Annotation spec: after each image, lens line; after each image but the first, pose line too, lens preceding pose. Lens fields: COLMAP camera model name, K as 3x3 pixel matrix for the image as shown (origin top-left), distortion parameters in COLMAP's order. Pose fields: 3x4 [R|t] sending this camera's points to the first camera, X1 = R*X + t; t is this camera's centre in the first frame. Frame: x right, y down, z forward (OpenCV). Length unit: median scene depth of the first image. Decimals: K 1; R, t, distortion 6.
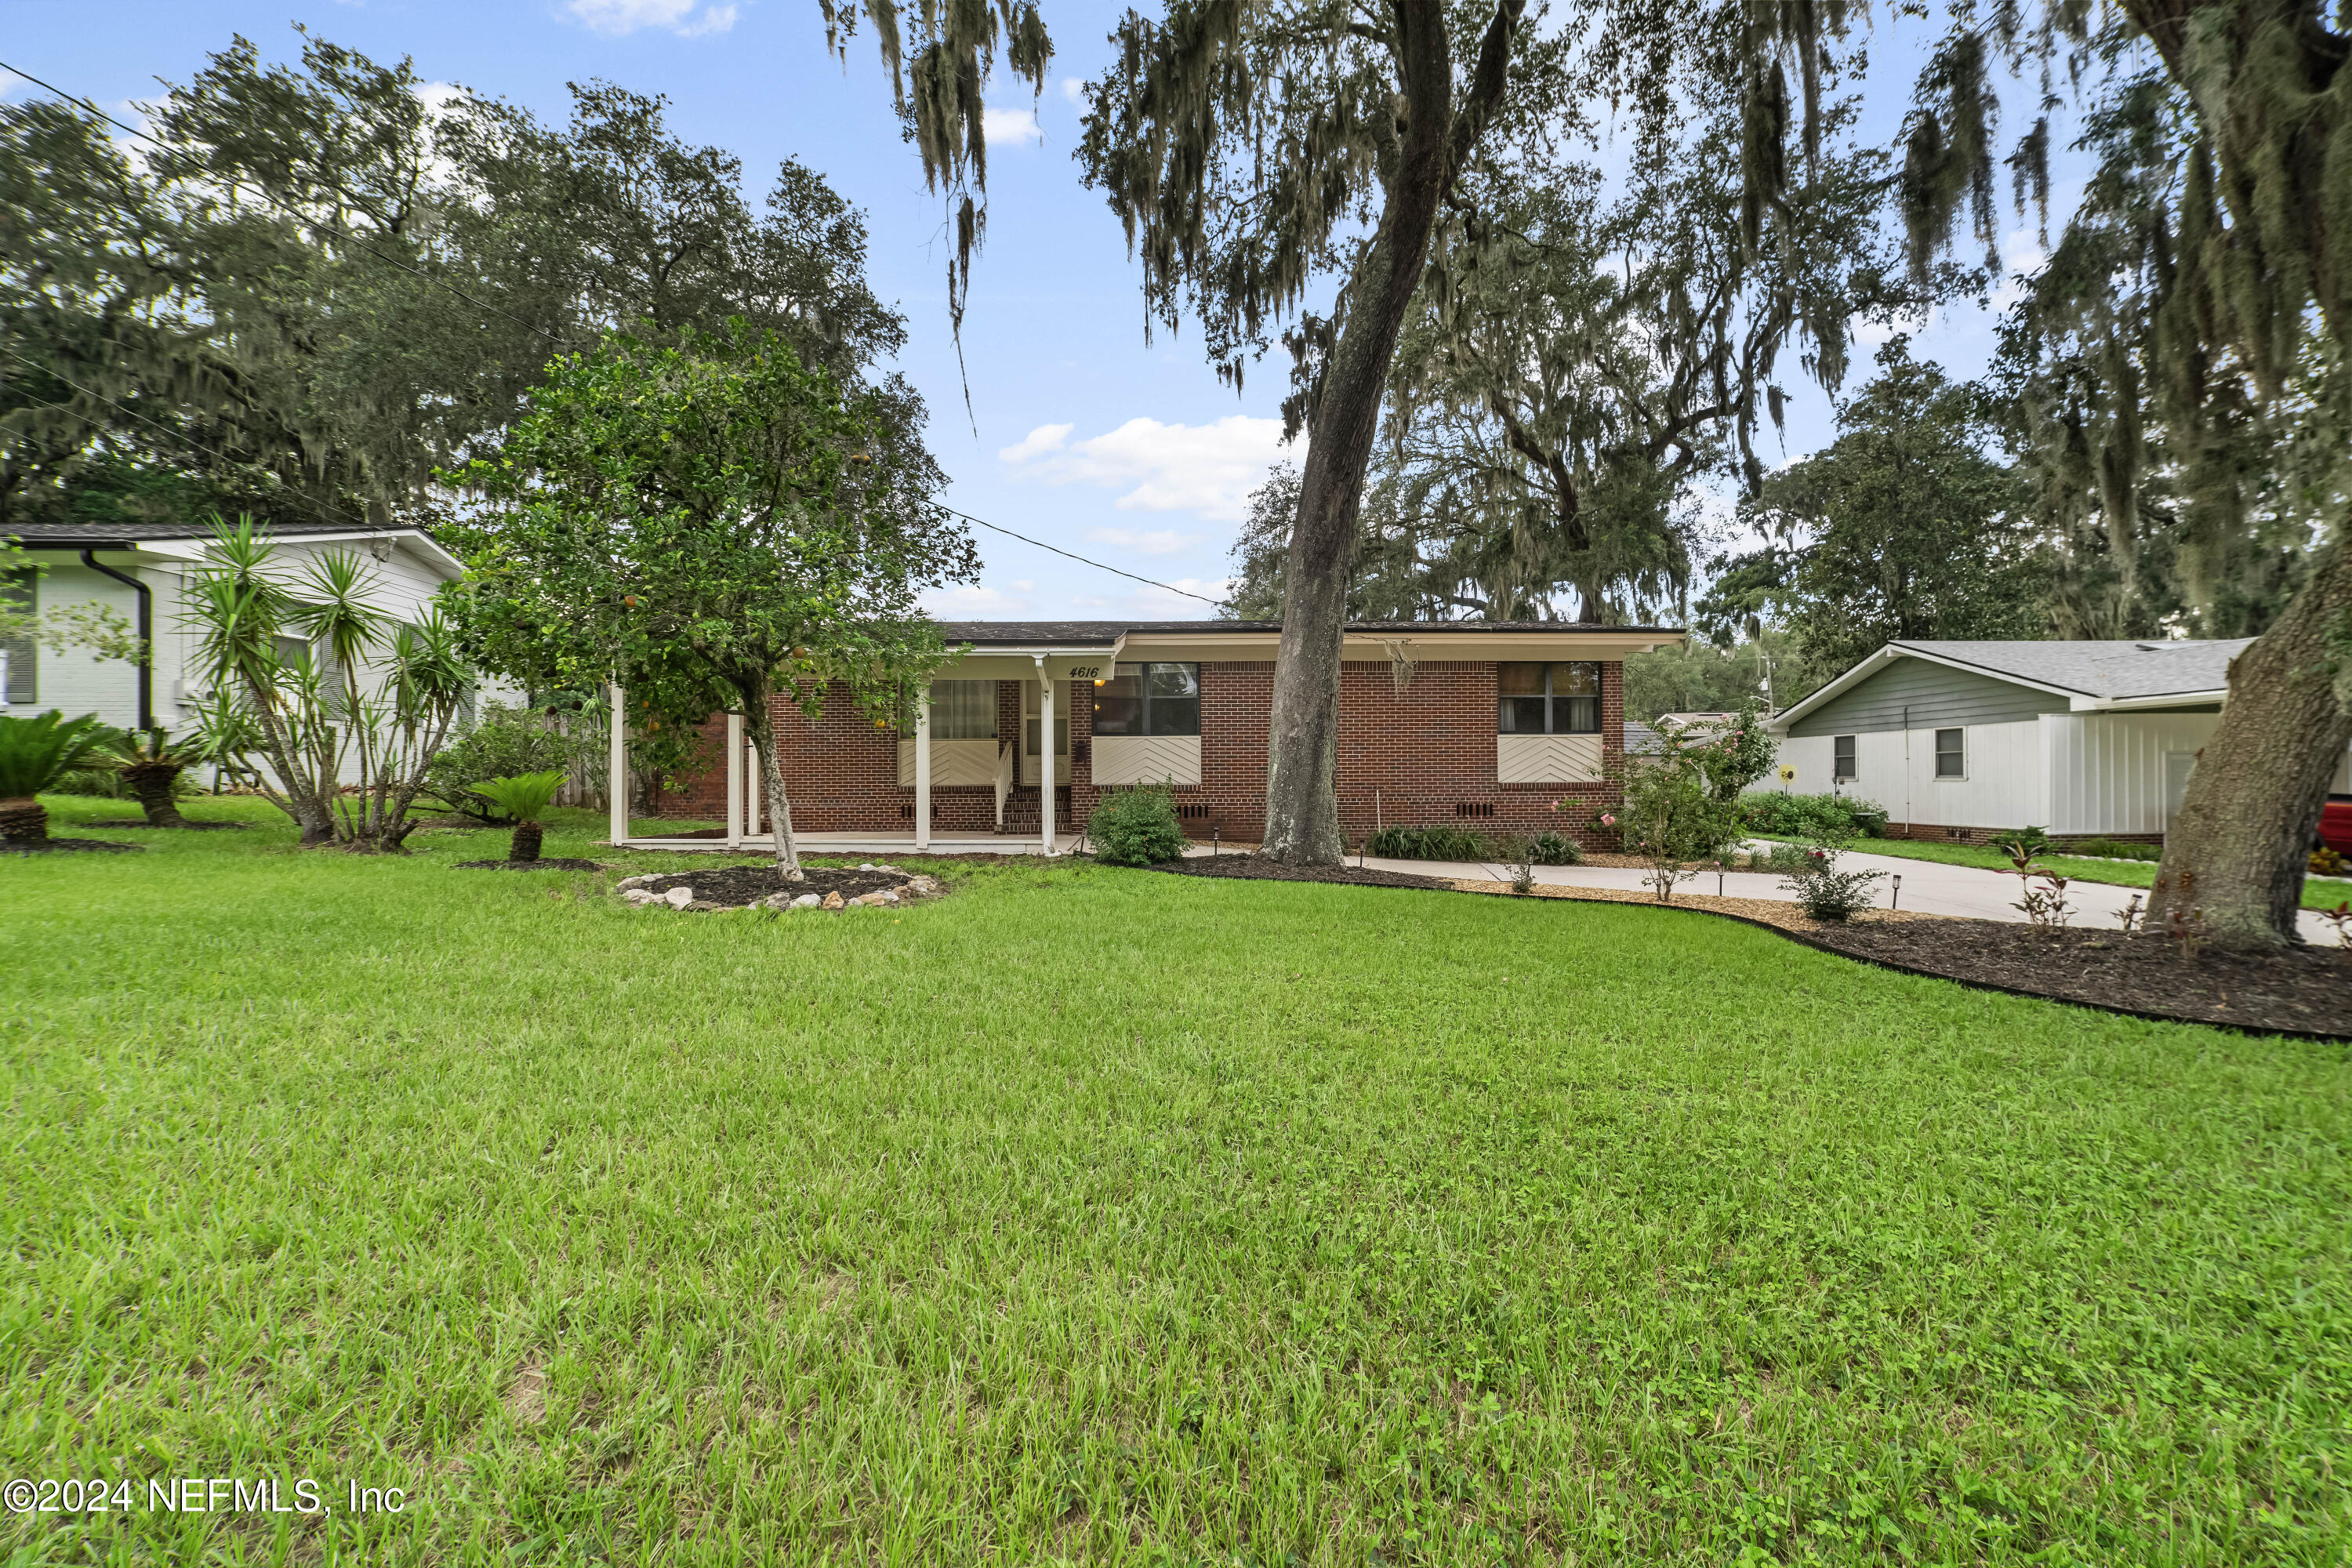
lens RADIAL K [[888.3, 0, 1168.5], [0, 888.3, 782.4], [0, 0, 1]] dist [-0.017894, 0.002455]
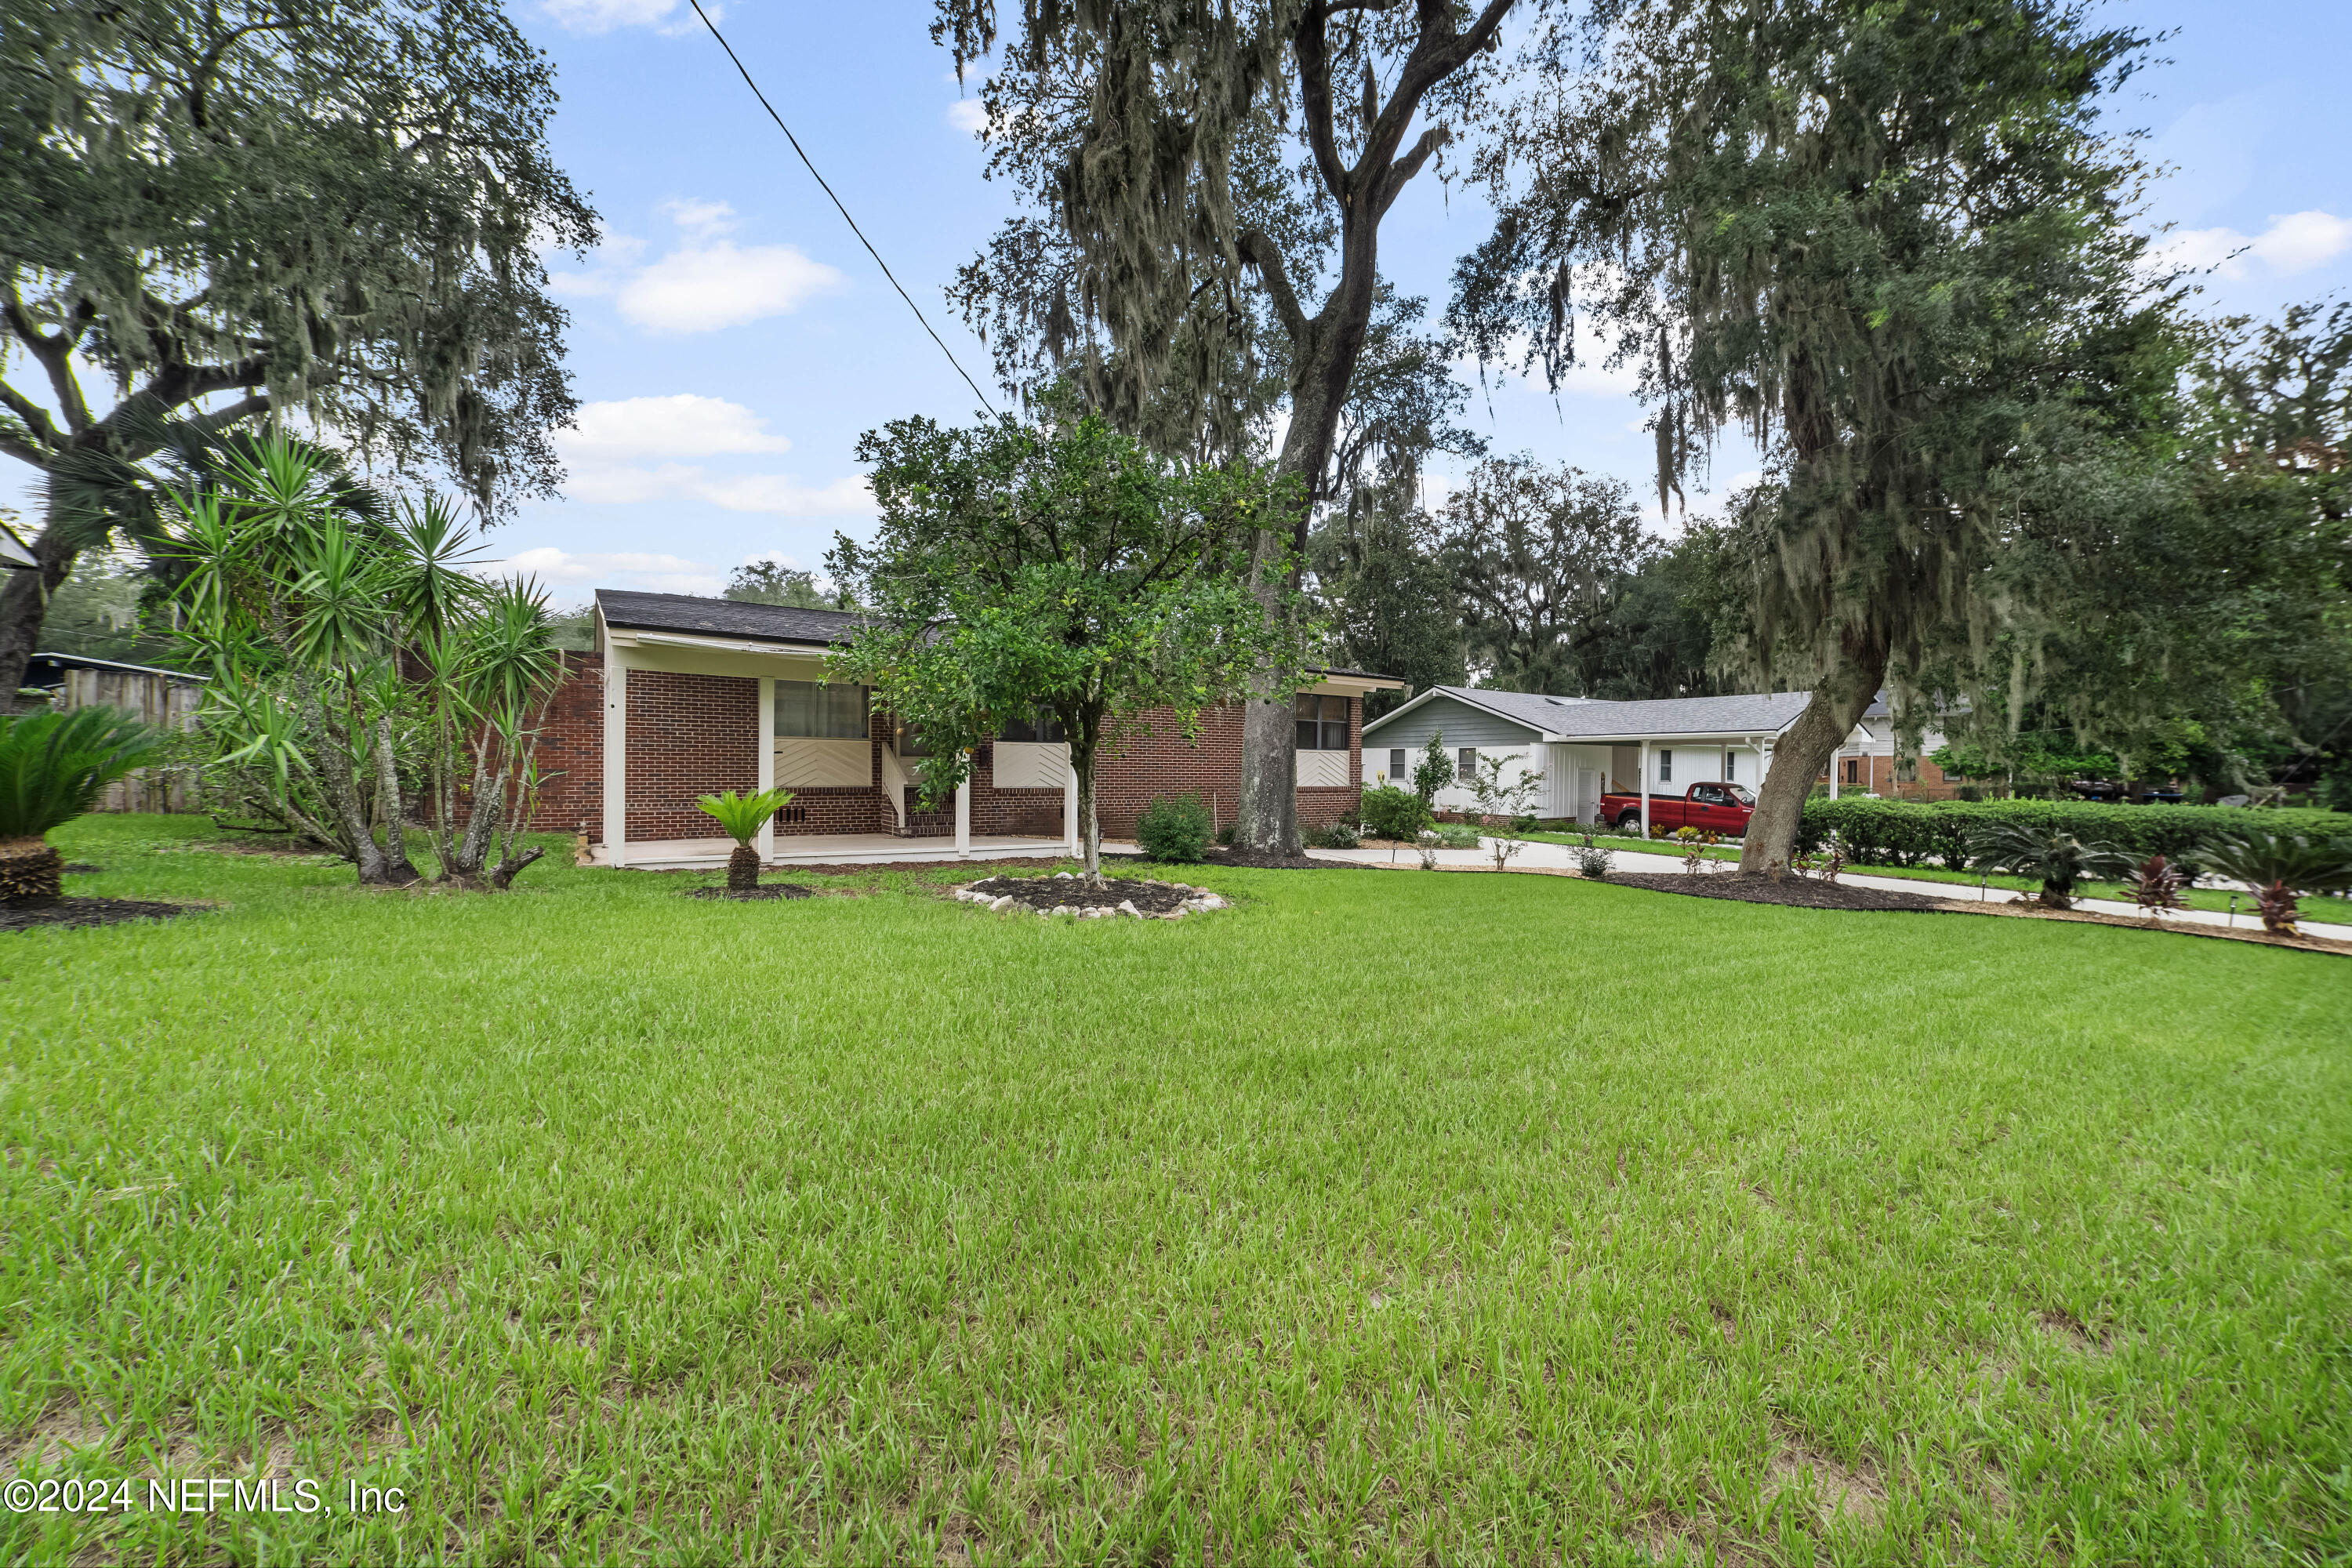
lens RADIAL K [[888.3, 0, 1183.6], [0, 888.3, 773.7], [0, 0, 1]] dist [-0.017894, 0.002455]
pose [[0.832965, 0.010240, 0.553231, -0.366580], [-0.015355, 0.999871, 0.004611, -0.016745], [-0.553113, -0.012336, 0.833015, 0.005505]]
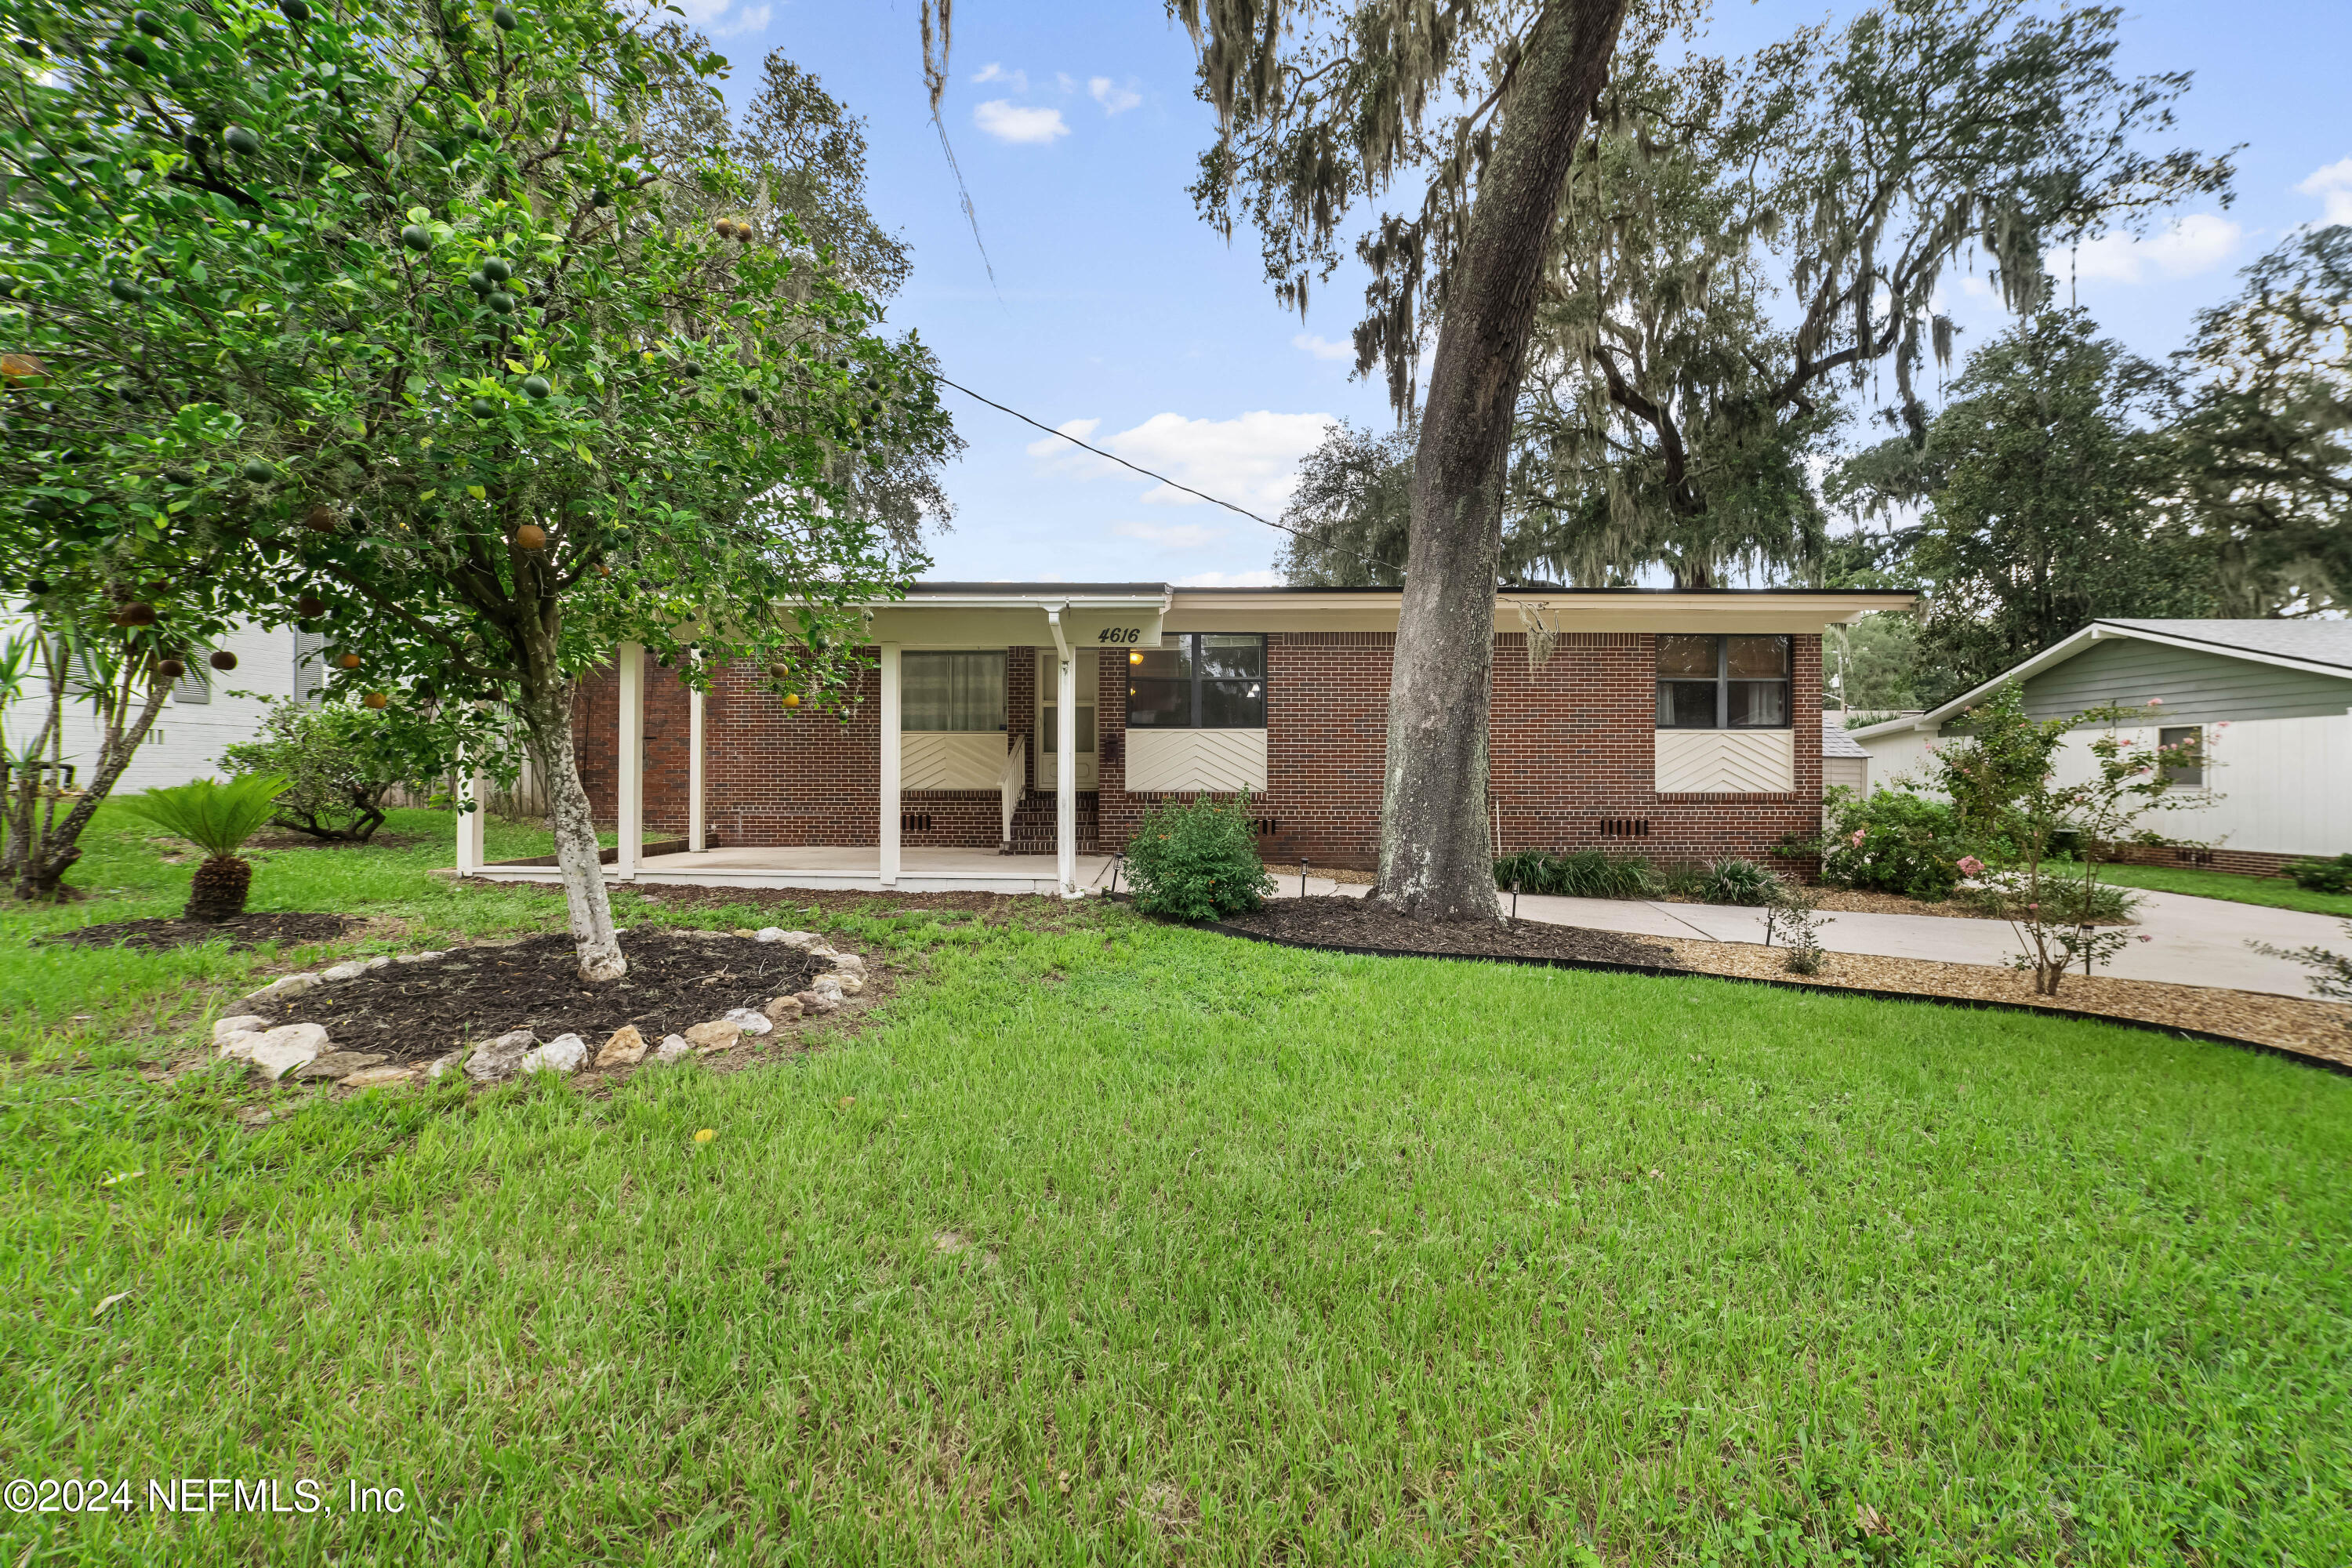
lens RADIAL K [[888.3, 0, 1166.9], [0, 888.3, 785.0], [0, 0, 1]] dist [-0.017894, 0.002455]
pose [[0.999513, 0.008125, -0.030128, -0.020454], [-0.007915, 0.999944, 0.007089, -0.006299], [0.030184, -0.006848, 0.999521, 0.174390]]
